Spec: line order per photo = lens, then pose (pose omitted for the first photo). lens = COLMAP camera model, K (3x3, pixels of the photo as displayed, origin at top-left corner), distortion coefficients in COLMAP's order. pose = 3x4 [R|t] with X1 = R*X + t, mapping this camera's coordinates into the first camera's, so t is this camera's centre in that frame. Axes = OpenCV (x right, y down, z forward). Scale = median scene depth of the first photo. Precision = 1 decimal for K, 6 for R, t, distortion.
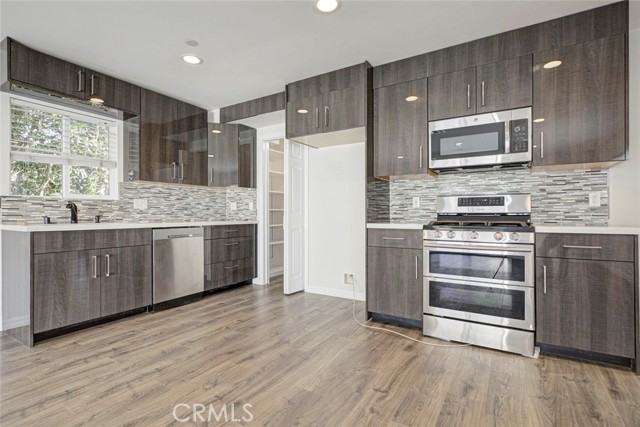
lens RADIAL K [[311.6, 0, 334.1], [0, 311.6, 206.6], [0, 0, 1]] dist [0.012025, -0.000382]
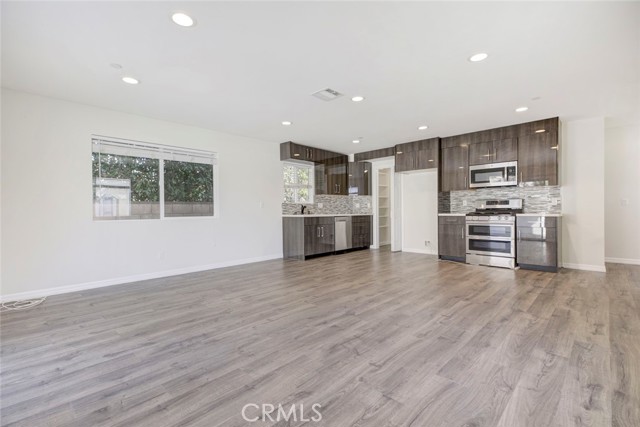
lens RADIAL K [[299.0, 0, 328.1], [0, 299.0, 211.2], [0, 0, 1]] dist [0.017489, -0.001037]
pose [[0.974874, -0.007558, -0.222630, -0.163323], [0.013868, 0.999545, 0.026796, -0.025958], [0.222326, -0.029210, 0.974535, -1.083211]]
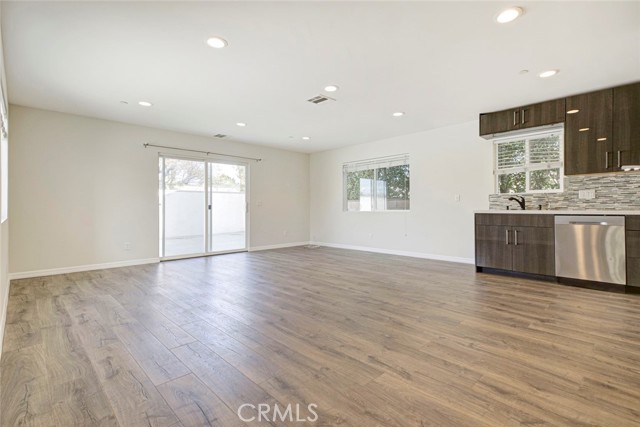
lens RADIAL K [[299.0, 0, 323.5], [0, 299.0, 202.3], [0, 0, 1]] dist [0.017489, -0.001037]
pose [[-0.267355, -0.020023, -0.963390, 0.835780], [0.026412, 0.999256, -0.028099, 0.031413], [0.963236, -0.032957, -0.266628, 0.453757]]
